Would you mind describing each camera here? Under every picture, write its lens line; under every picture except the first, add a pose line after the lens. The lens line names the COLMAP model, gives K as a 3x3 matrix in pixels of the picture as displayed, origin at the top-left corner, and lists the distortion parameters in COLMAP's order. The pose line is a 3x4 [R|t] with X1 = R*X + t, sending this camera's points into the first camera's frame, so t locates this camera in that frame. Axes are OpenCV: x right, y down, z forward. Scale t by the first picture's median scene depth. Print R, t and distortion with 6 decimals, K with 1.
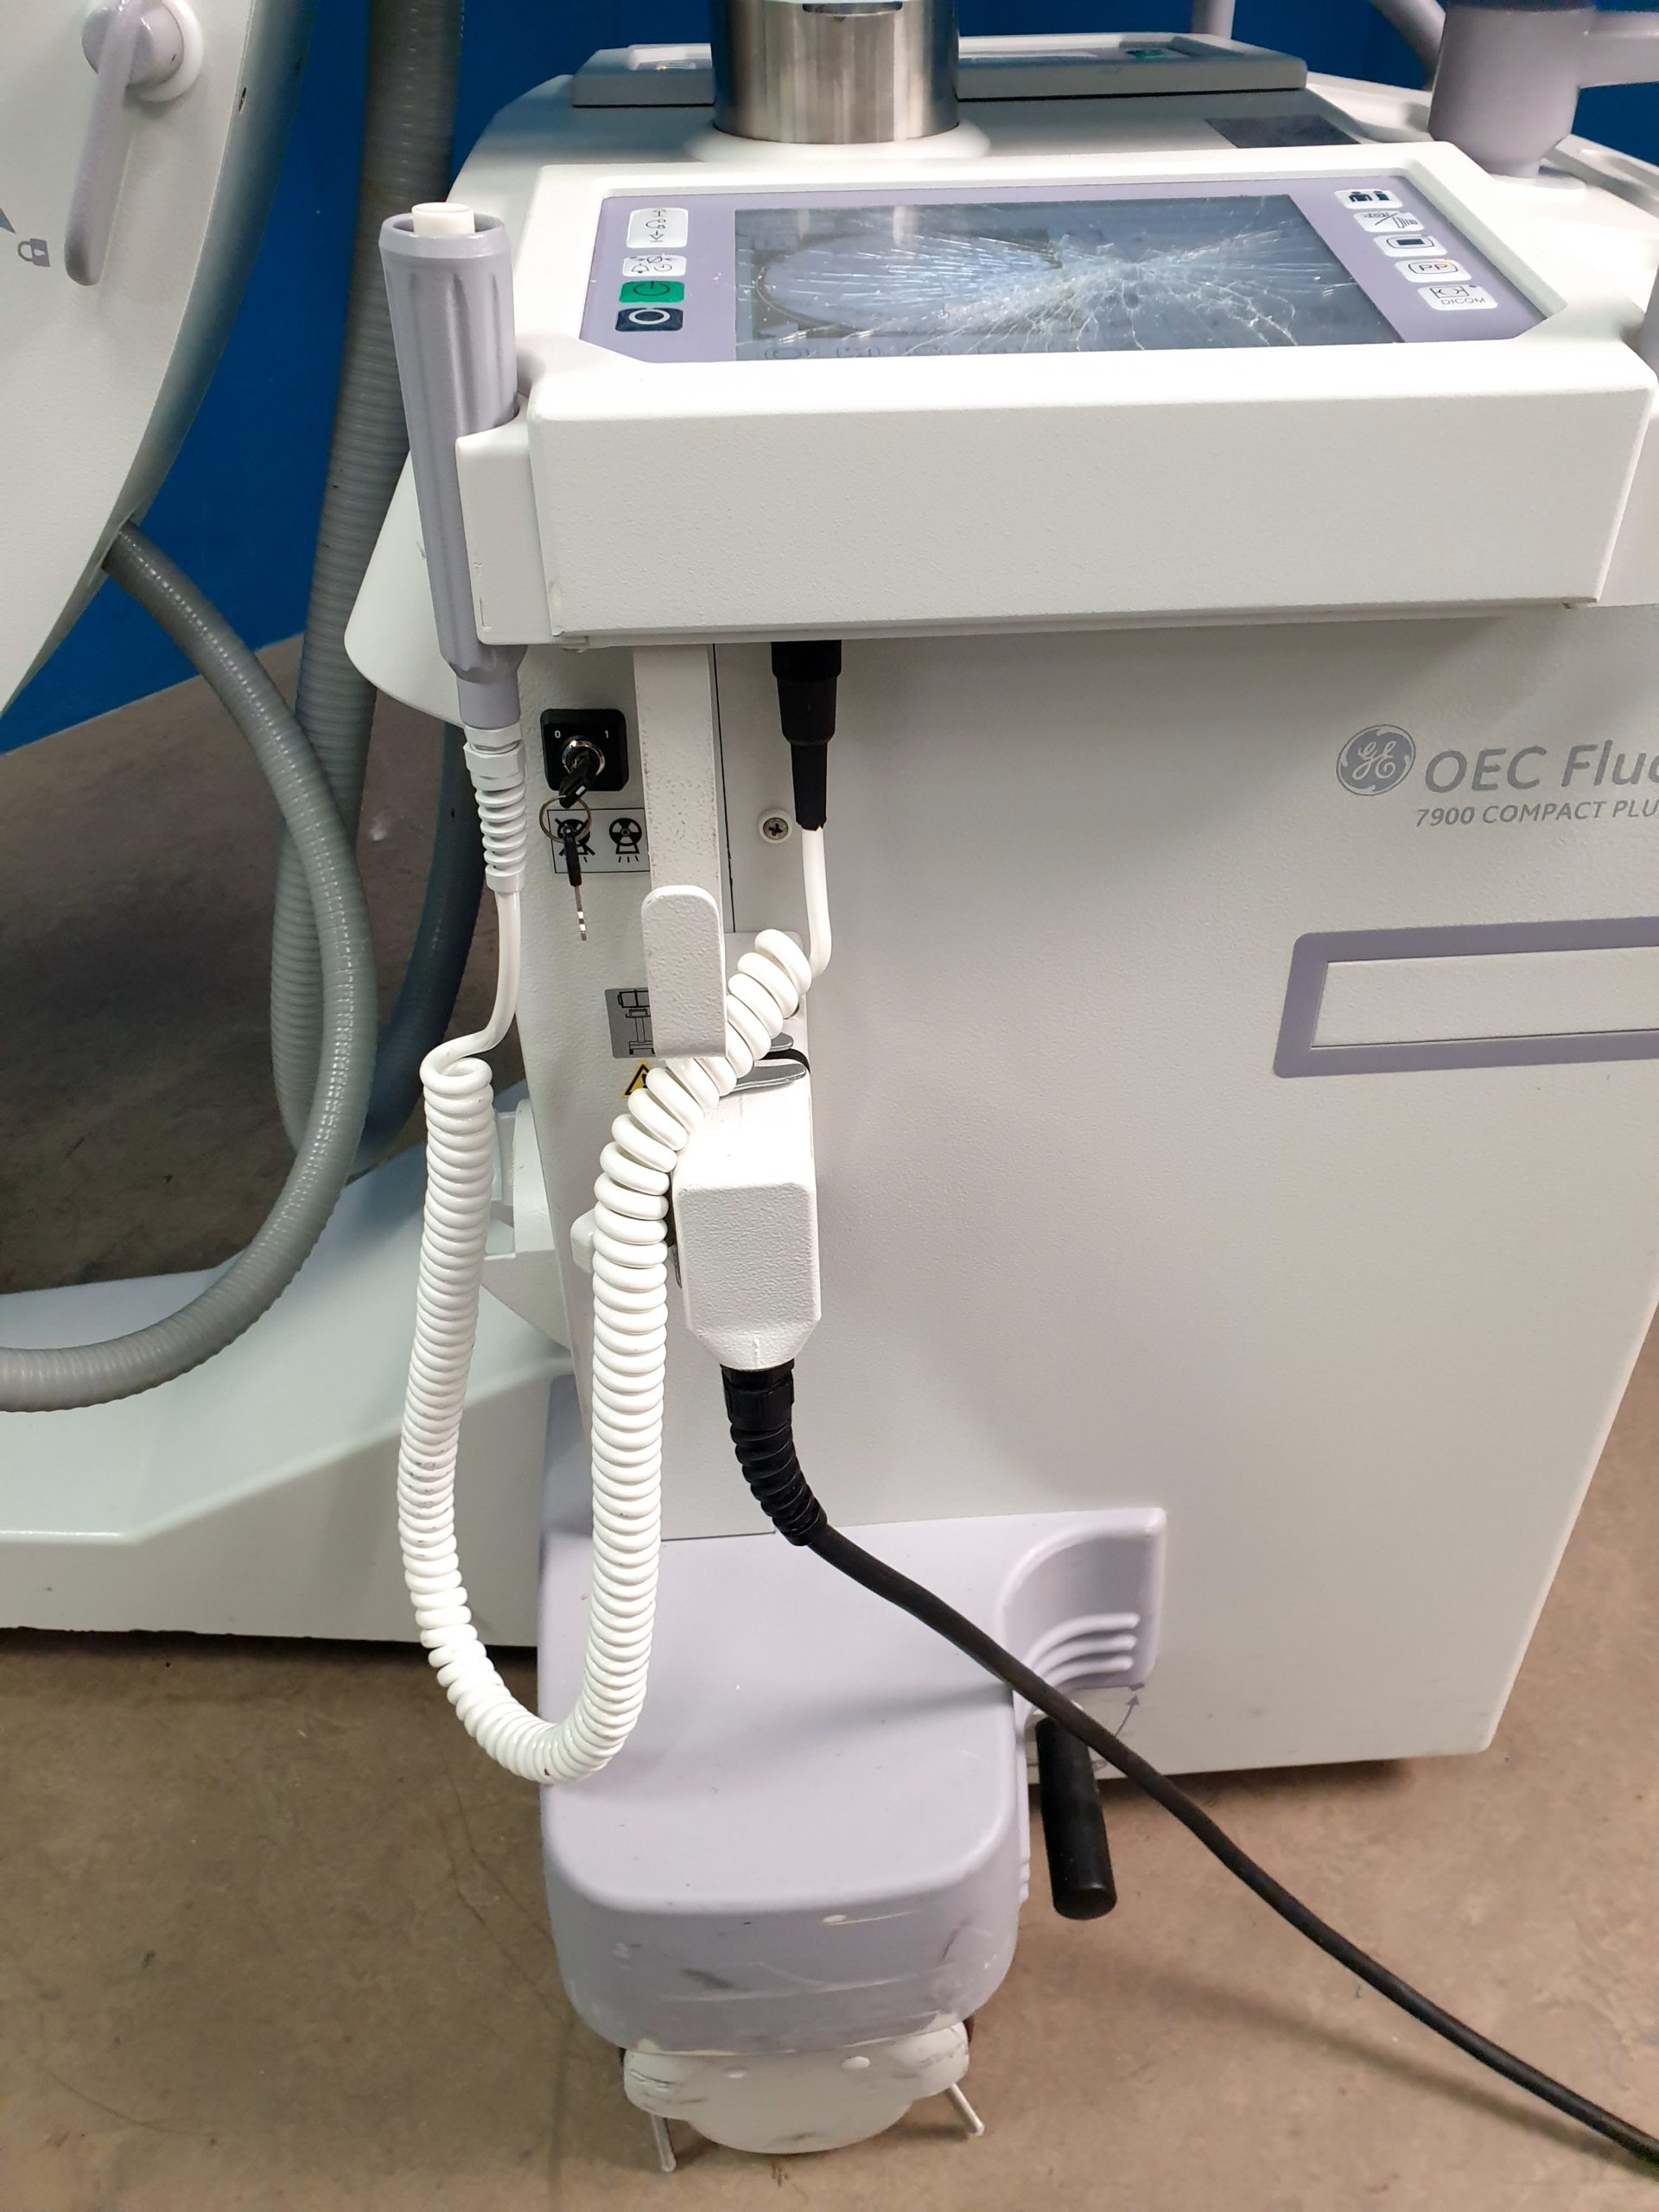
lens RADIAL K [[1766.4, 0, 841.0], [0, 1766.4, 1104.6], [0, 0, 1]] dist [0.031018, 0.011488]
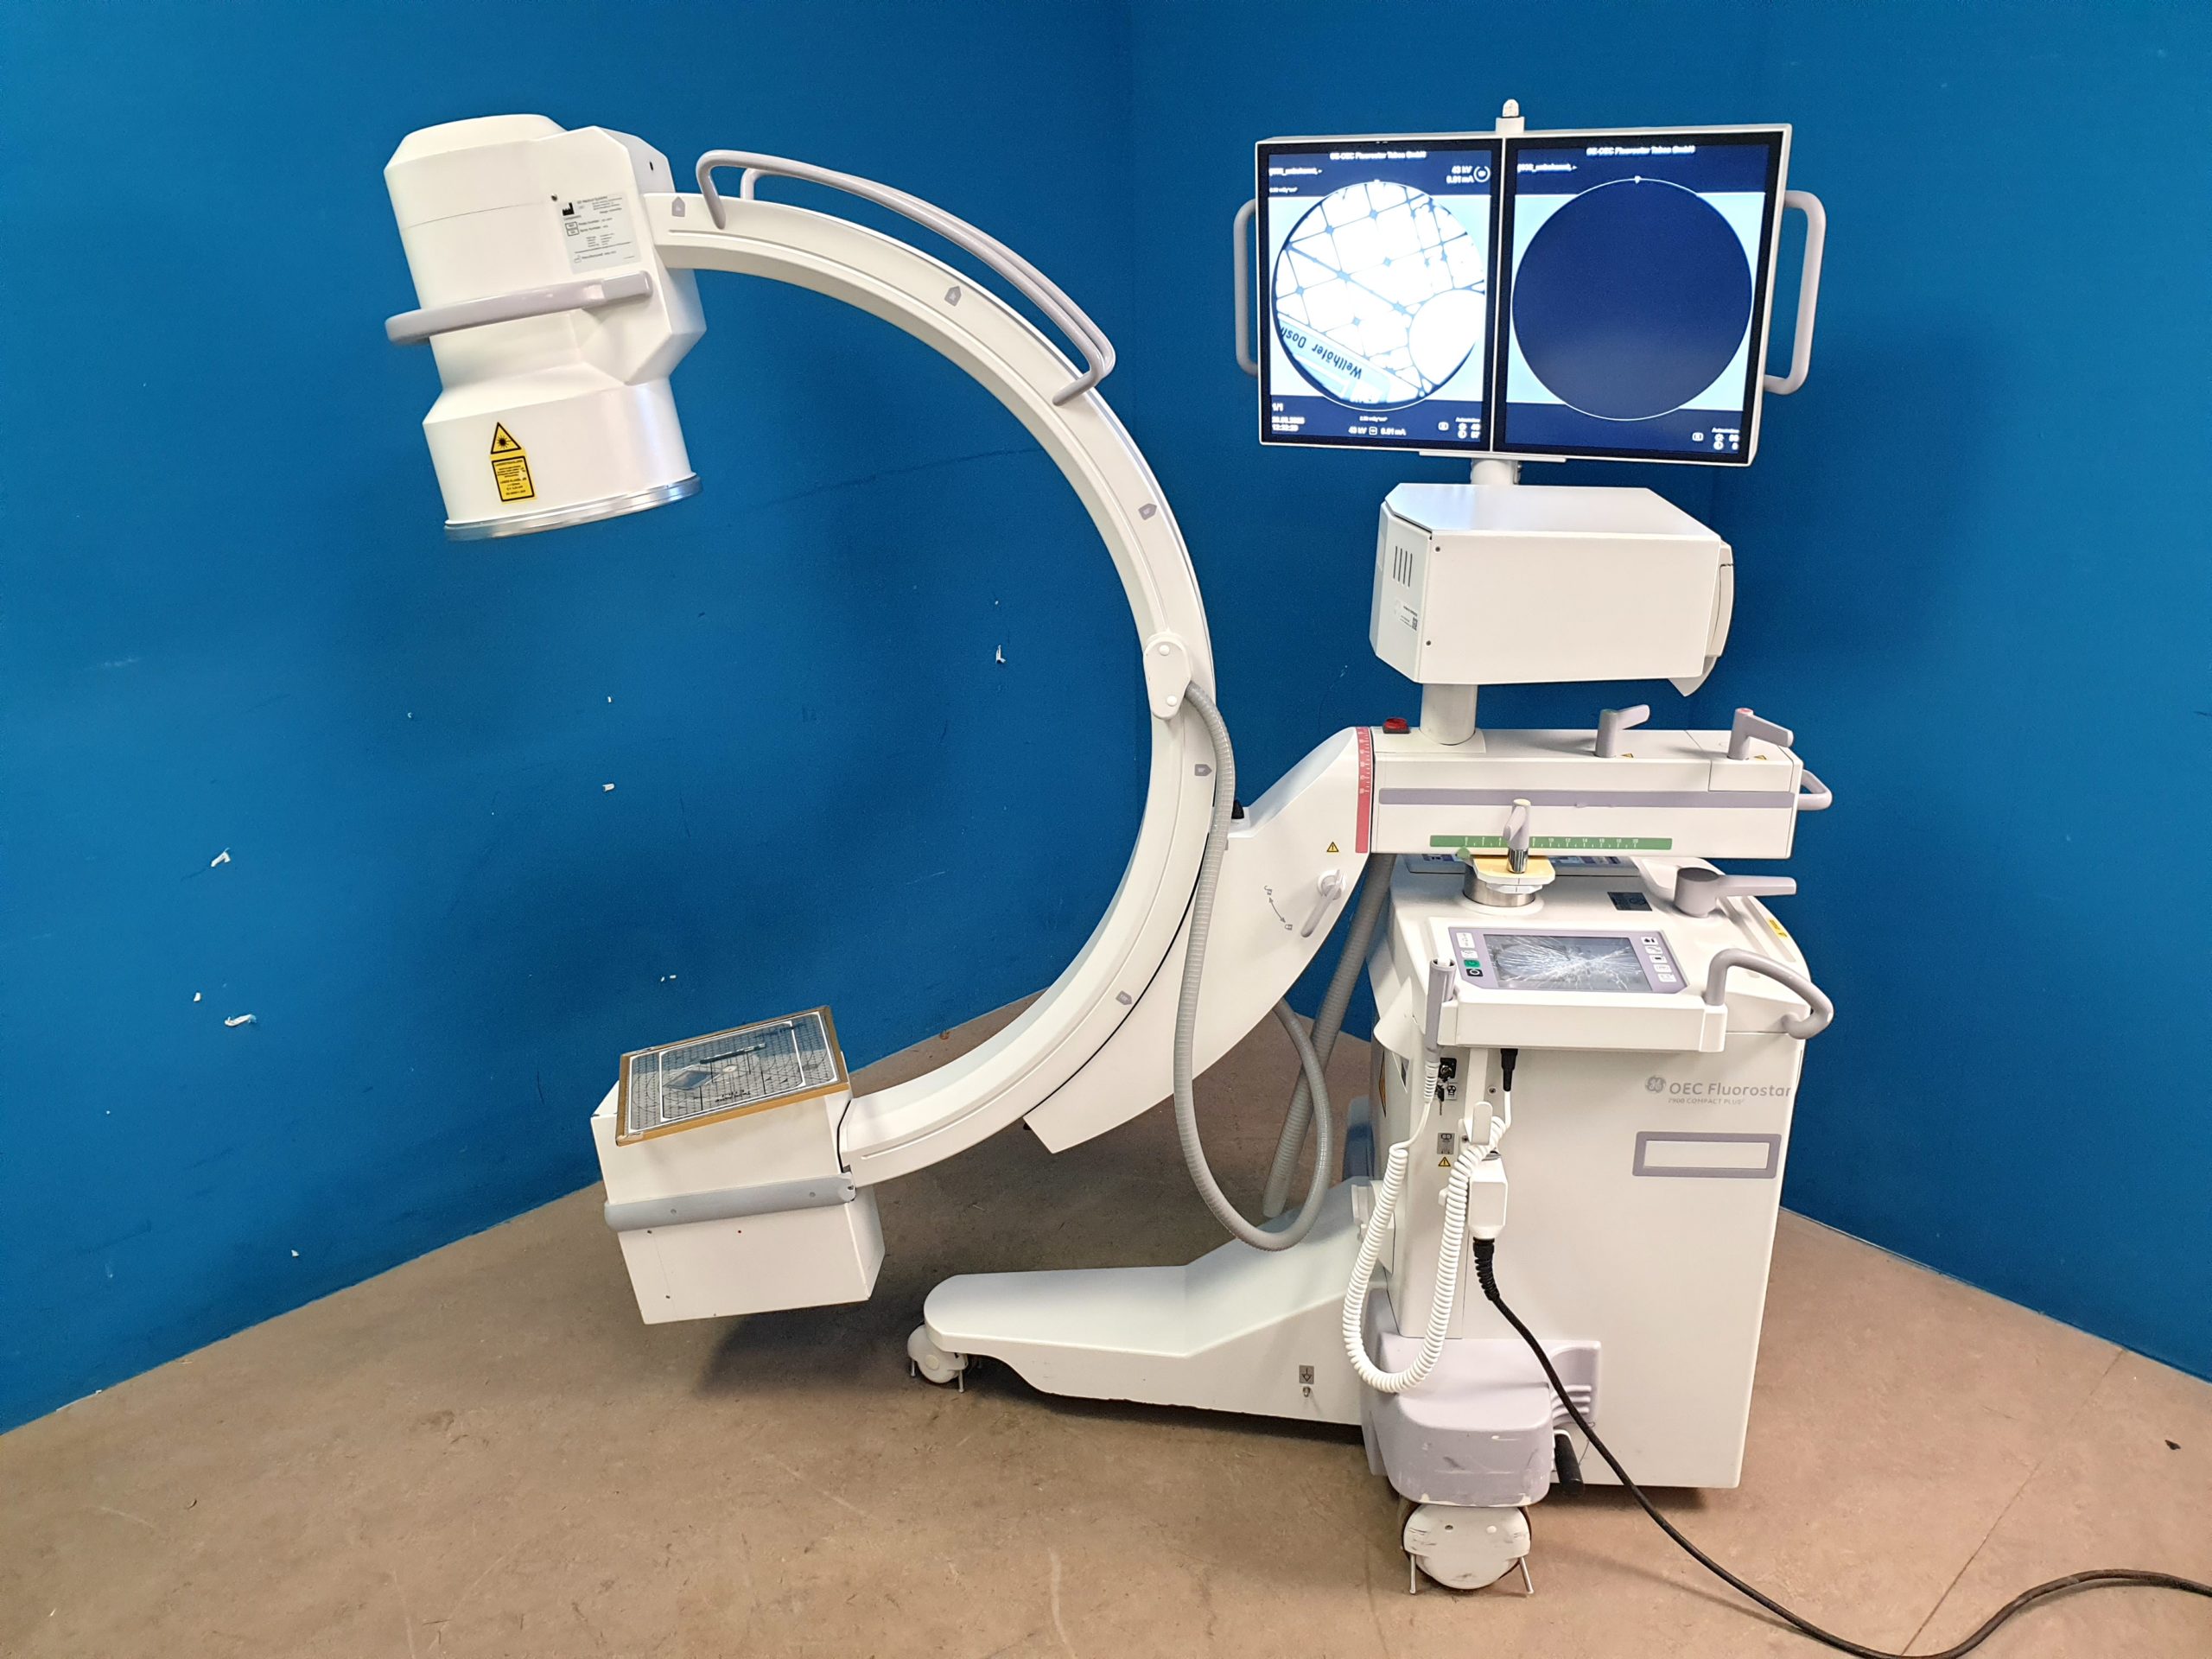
lens RADIAL K [[1766.4, 0, 1099.9], [0, 1766.4, 823.8], [0, 0, 1]] dist [0.031018, 0.011488]
pose [[0.993839, 0.047809, -0.099995, -0.509870], [-0.076419, 0.949034, -0.305770, 0.512018], [0.080280, 0.311527, 0.946840, -2.775061]]
